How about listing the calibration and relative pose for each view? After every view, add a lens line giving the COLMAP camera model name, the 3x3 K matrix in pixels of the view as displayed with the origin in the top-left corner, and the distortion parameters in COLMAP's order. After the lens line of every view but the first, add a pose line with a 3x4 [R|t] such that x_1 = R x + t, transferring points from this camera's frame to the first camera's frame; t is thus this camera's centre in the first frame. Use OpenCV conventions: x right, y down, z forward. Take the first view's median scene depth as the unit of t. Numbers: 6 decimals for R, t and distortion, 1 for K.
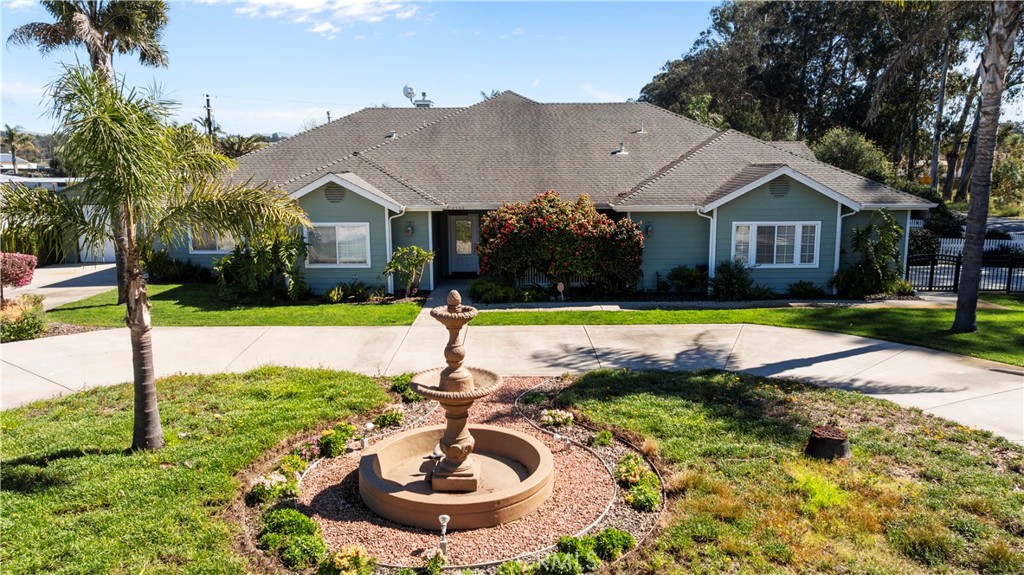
lens RADIAL K [[719.3, 0, 520.0], [0, 719.3, 286.9], [0, 0, 1]] dist [-0.020305, 0.003972]
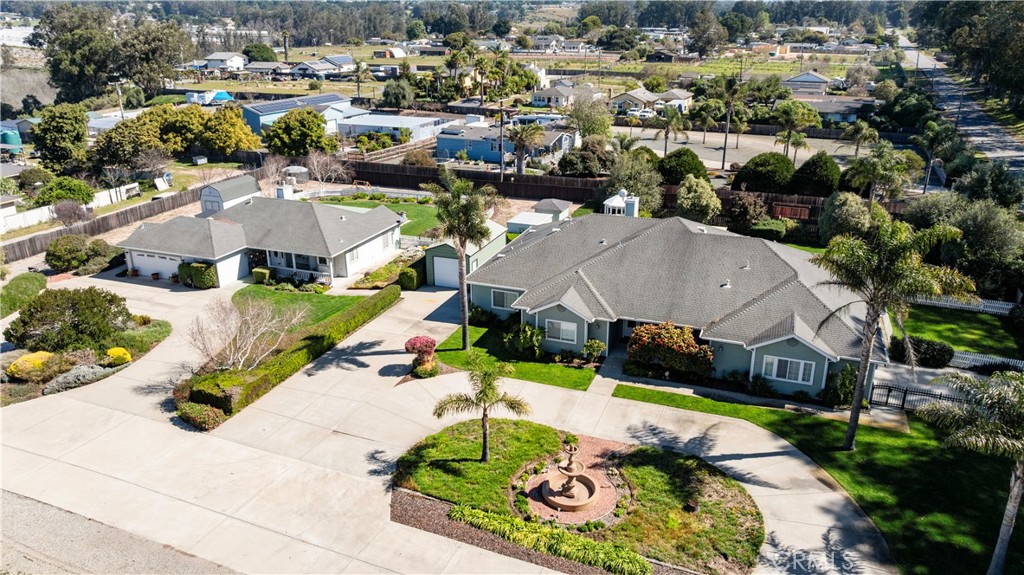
lens RADIAL K [[719.3, 0, 520.0], [0, 719.3, 286.9], [0, 0, 1]] dist [-0.020305, 0.003972]
pose [[0.931965, 0.128471, -0.339023, 0.318127], [-0.063609, 0.978548, 0.195955, -0.591921], [0.356925, -0.161058, 0.920144, -0.909369]]
